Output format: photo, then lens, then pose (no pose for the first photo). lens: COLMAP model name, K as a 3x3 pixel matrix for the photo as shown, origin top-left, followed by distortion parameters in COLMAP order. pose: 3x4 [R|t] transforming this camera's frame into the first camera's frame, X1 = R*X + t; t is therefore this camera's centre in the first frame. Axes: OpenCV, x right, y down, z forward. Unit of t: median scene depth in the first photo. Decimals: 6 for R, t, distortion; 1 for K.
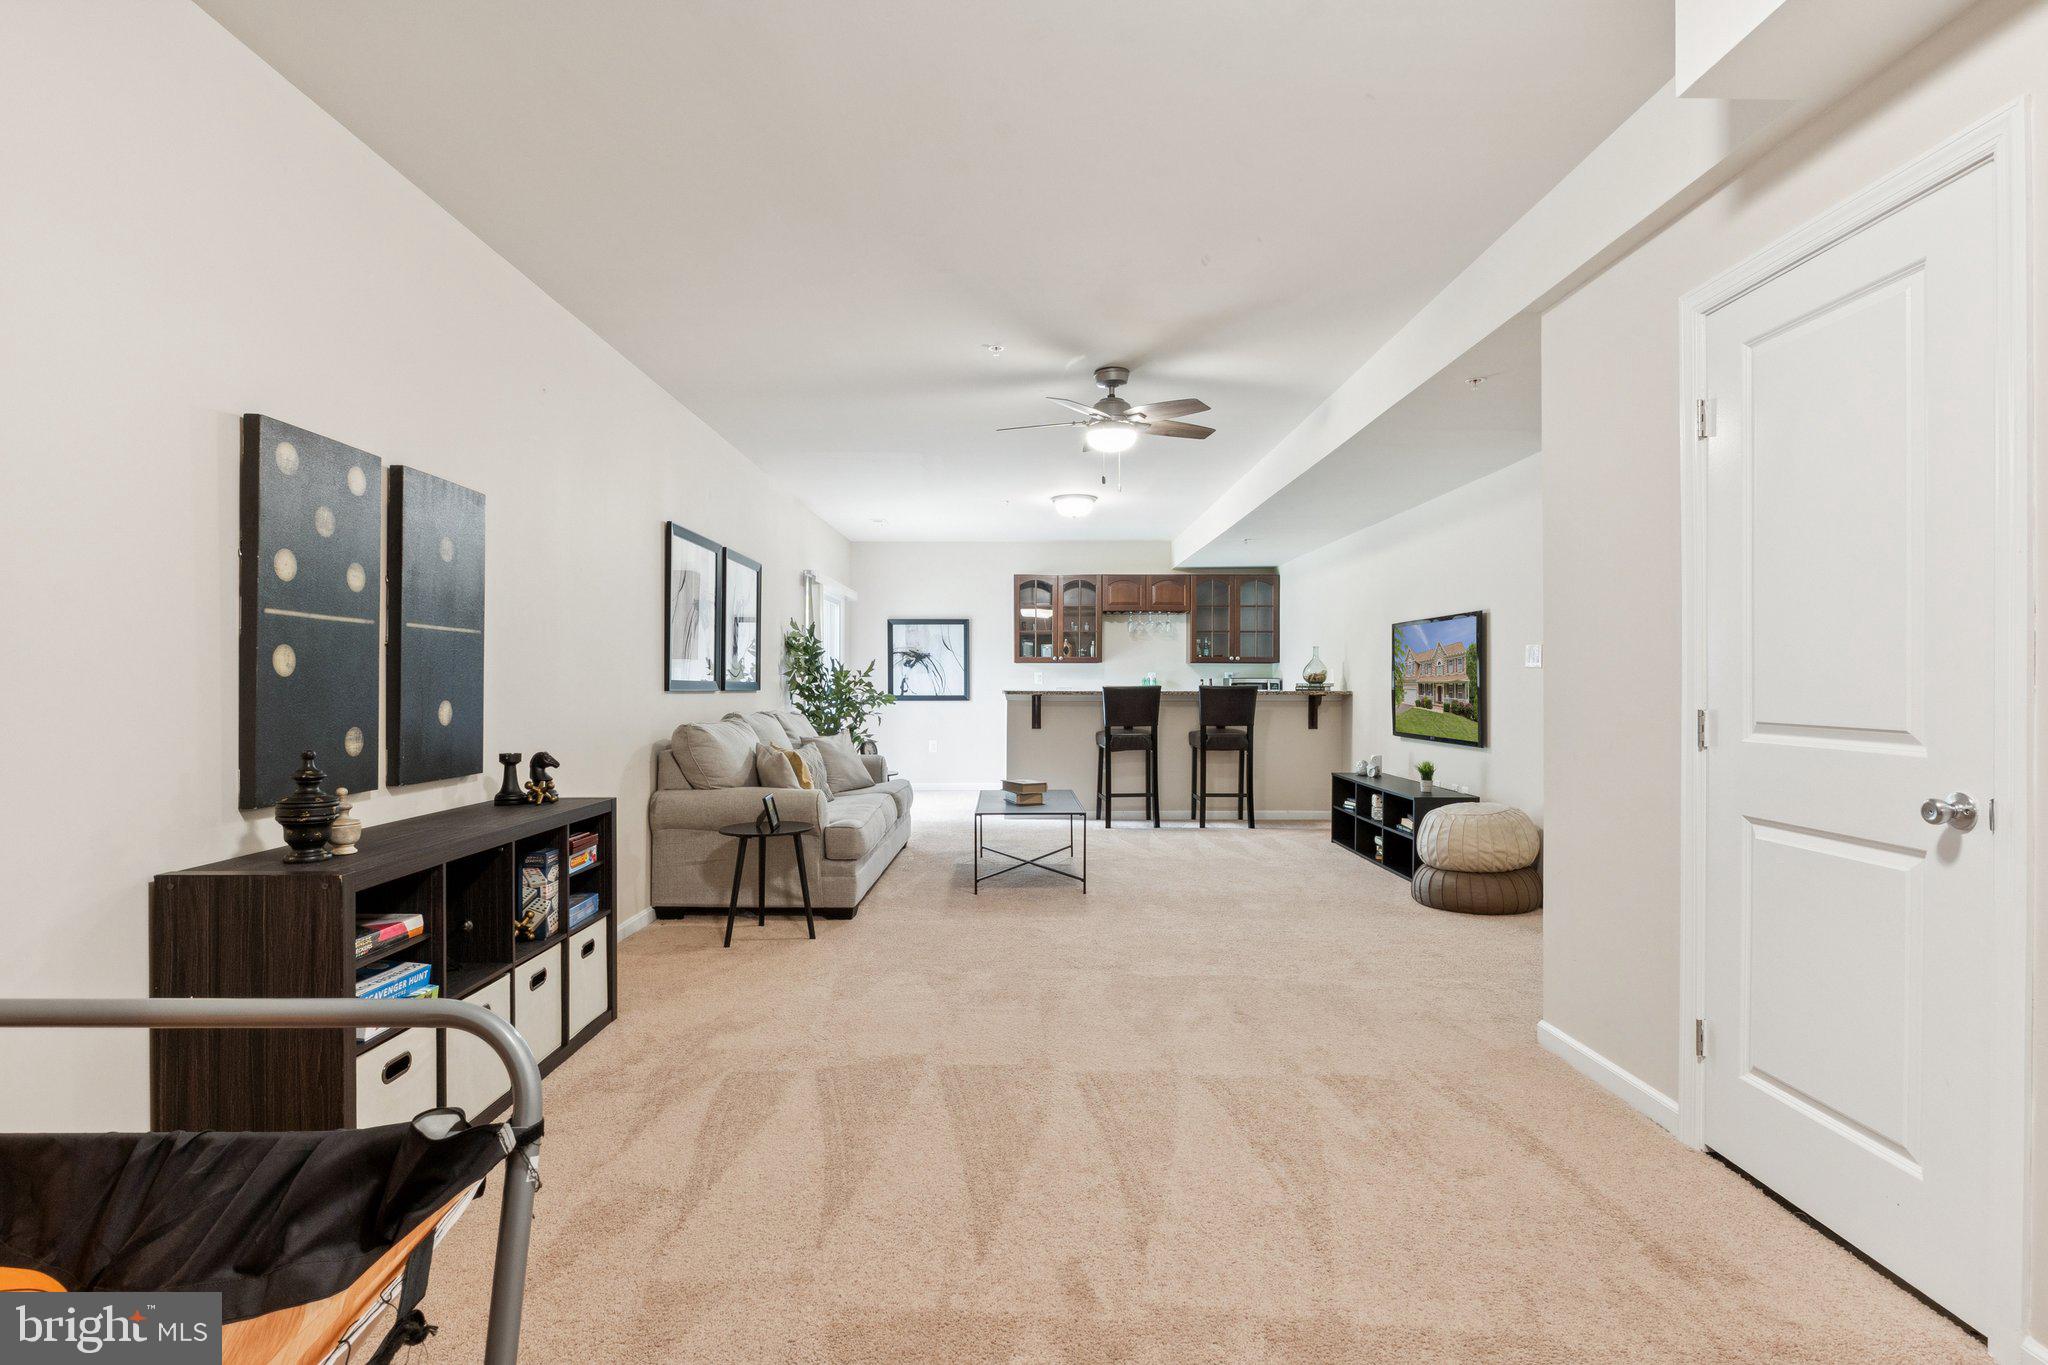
lens RADIAL K [[1043.3, 0, 1024.0], [0, 1043.3, 682.5], [0, 0, 1]] dist [-0.001887, -0.000168]
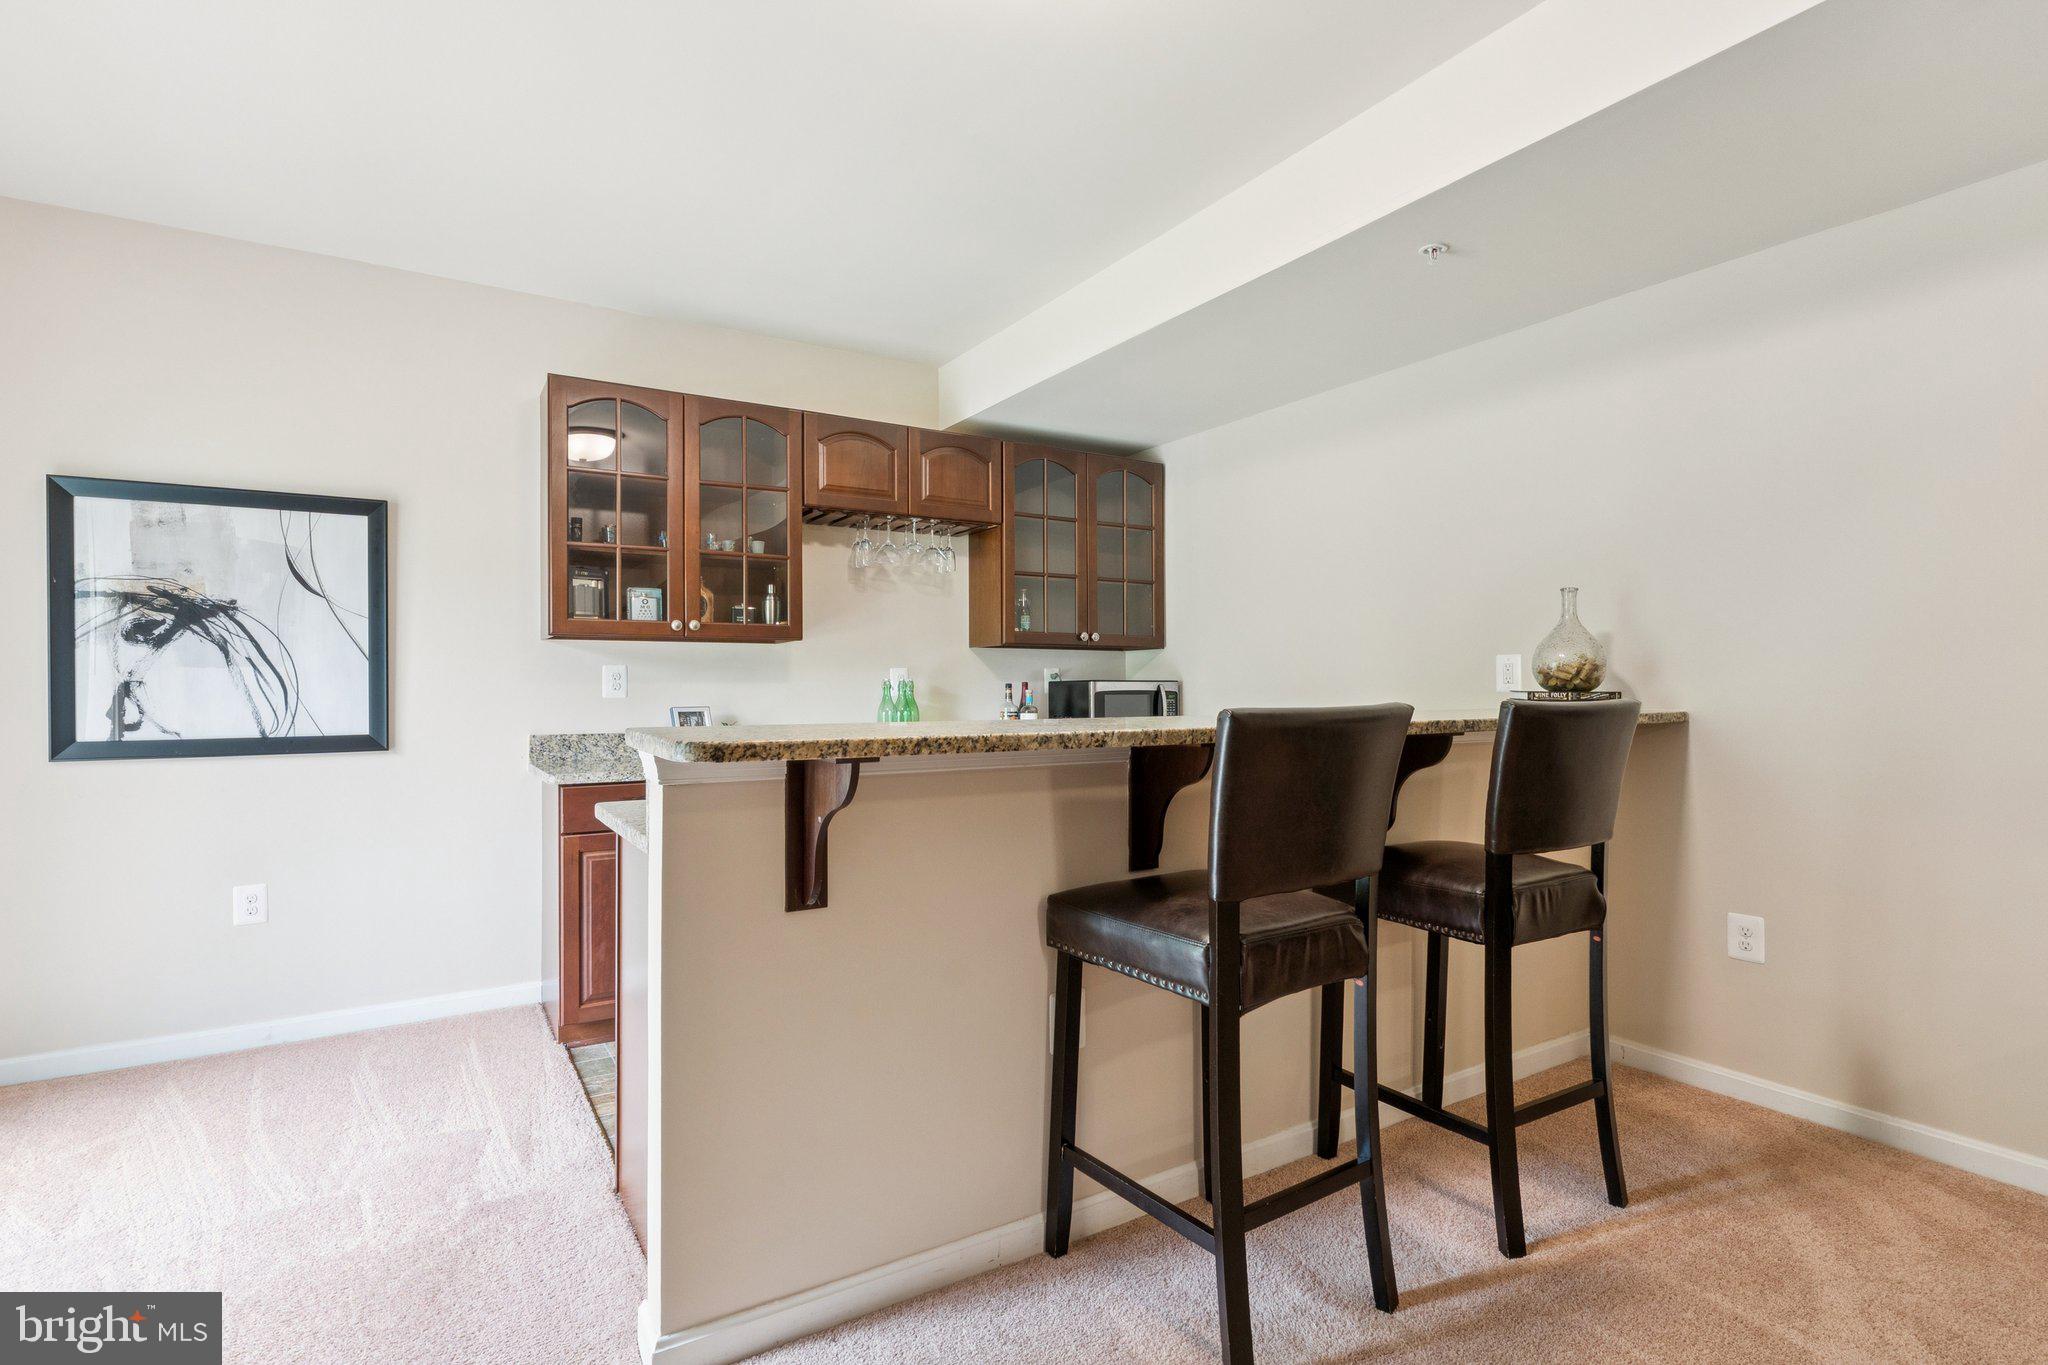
lens RADIAL K [[989.0, 0, 1024.0], [0, 989.0, 682.5], [0, 0, 1]] dist [-0.003889, -0.000264]
pose [[0.852054, -0.001607, 0.523452, -0.045359], [0.004247, 0.999984, -0.003844, -0.002031], [-0.523437, 0.005499, 0.852047, 0.641752]]
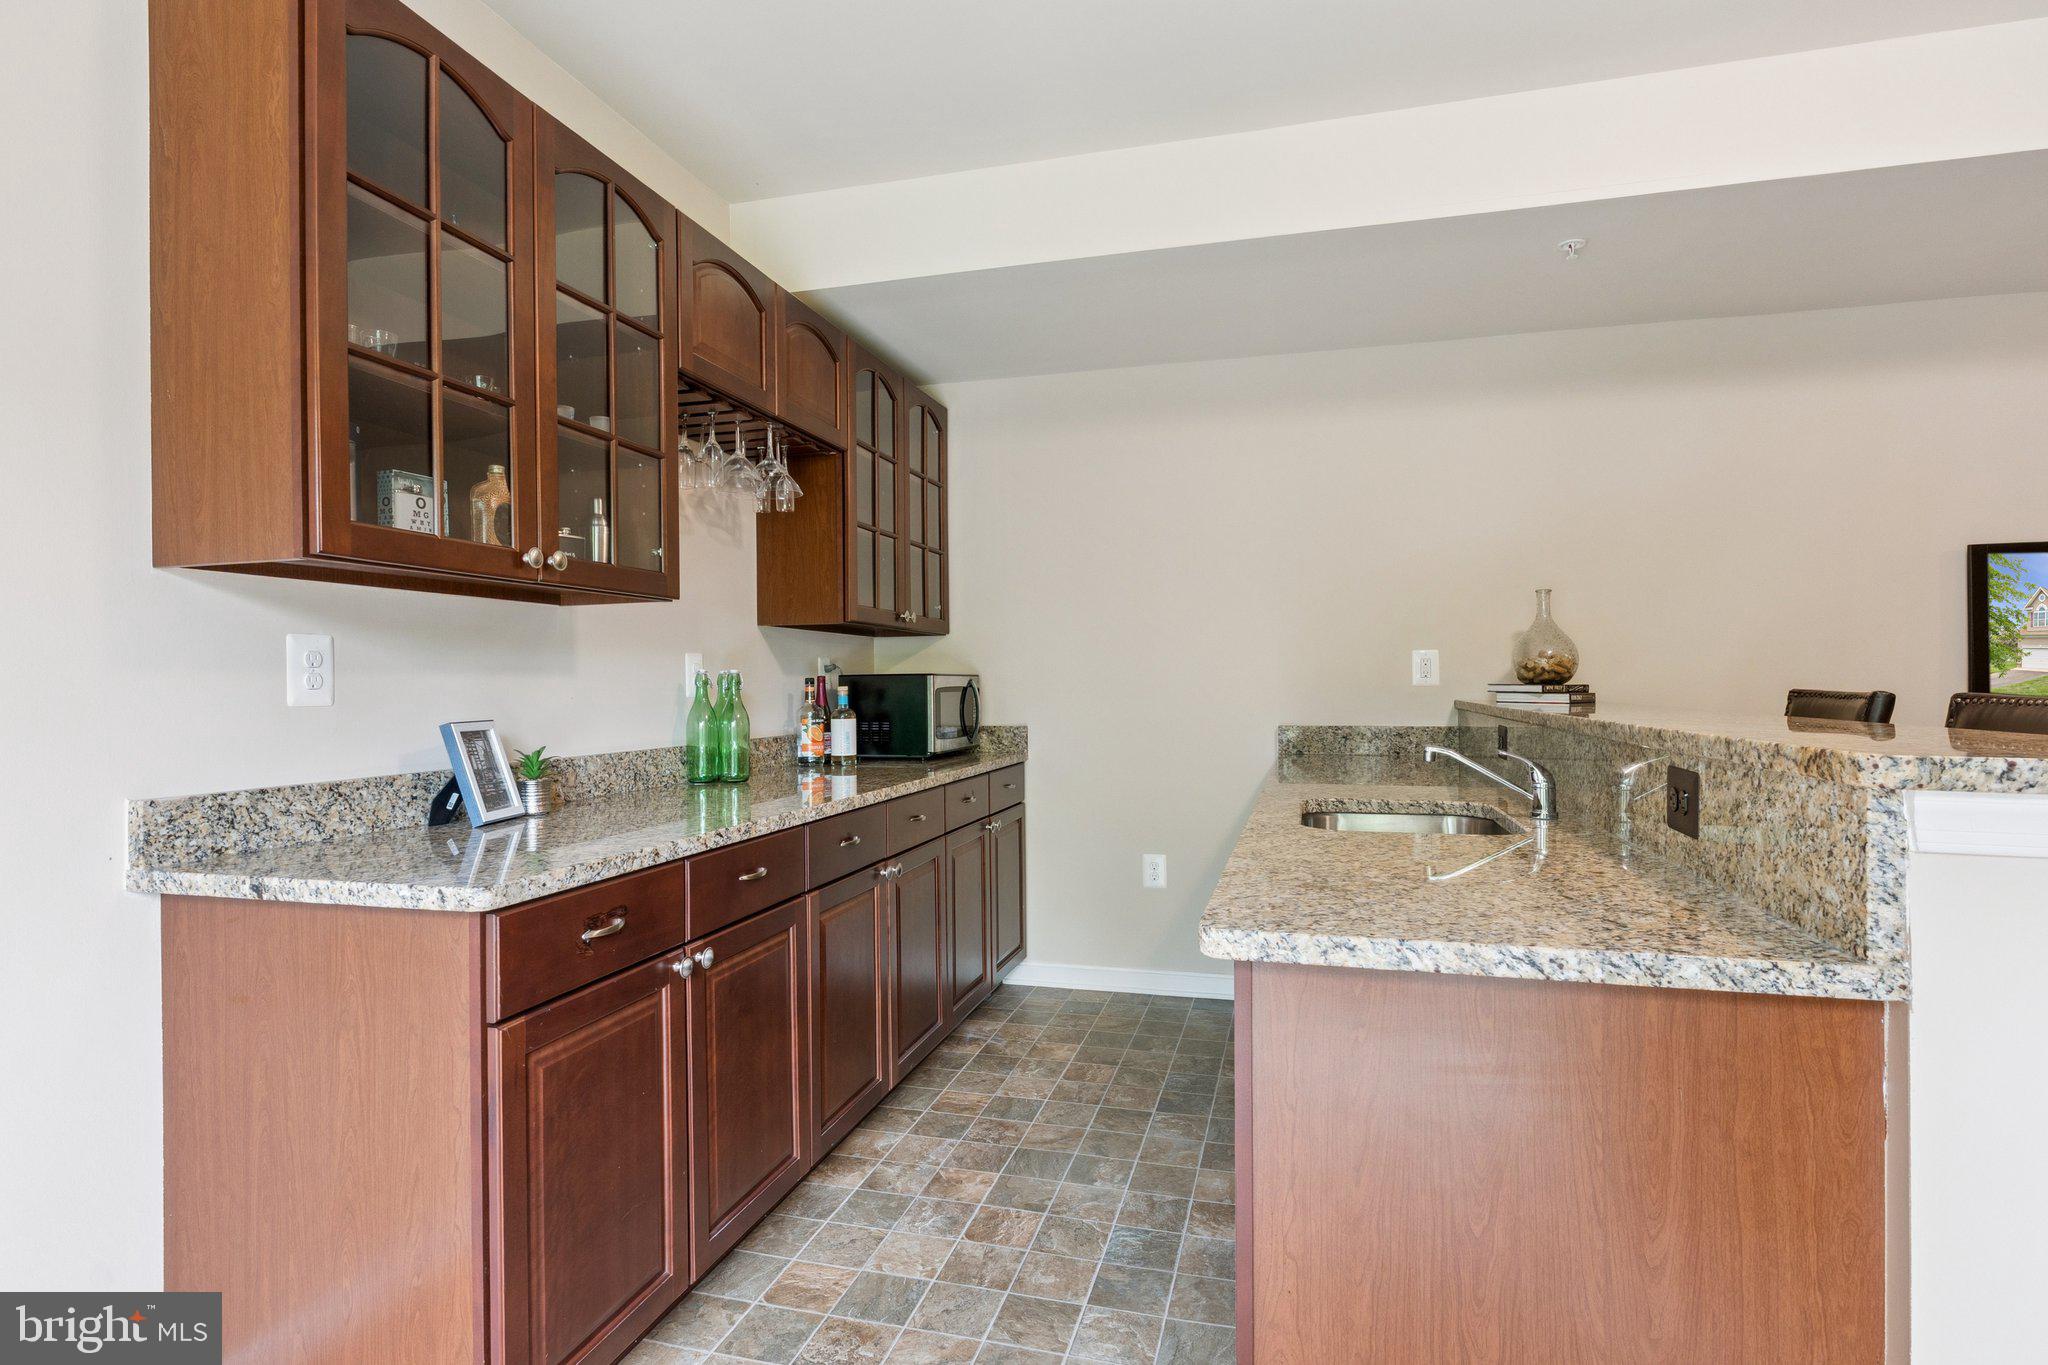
lens RADIAL K [[1043.3, 0, 1024.0], [0, 1043.3, 682.5], [0, 0, 1]] dist [-0.001887, -0.000168]
pose [[0.255763, -0.000787, 0.966739, -0.118778], [0.007419, 0.999972, -0.001149, -0.001215], [-0.966711, 0.007466, 0.255762, 0.861641]]
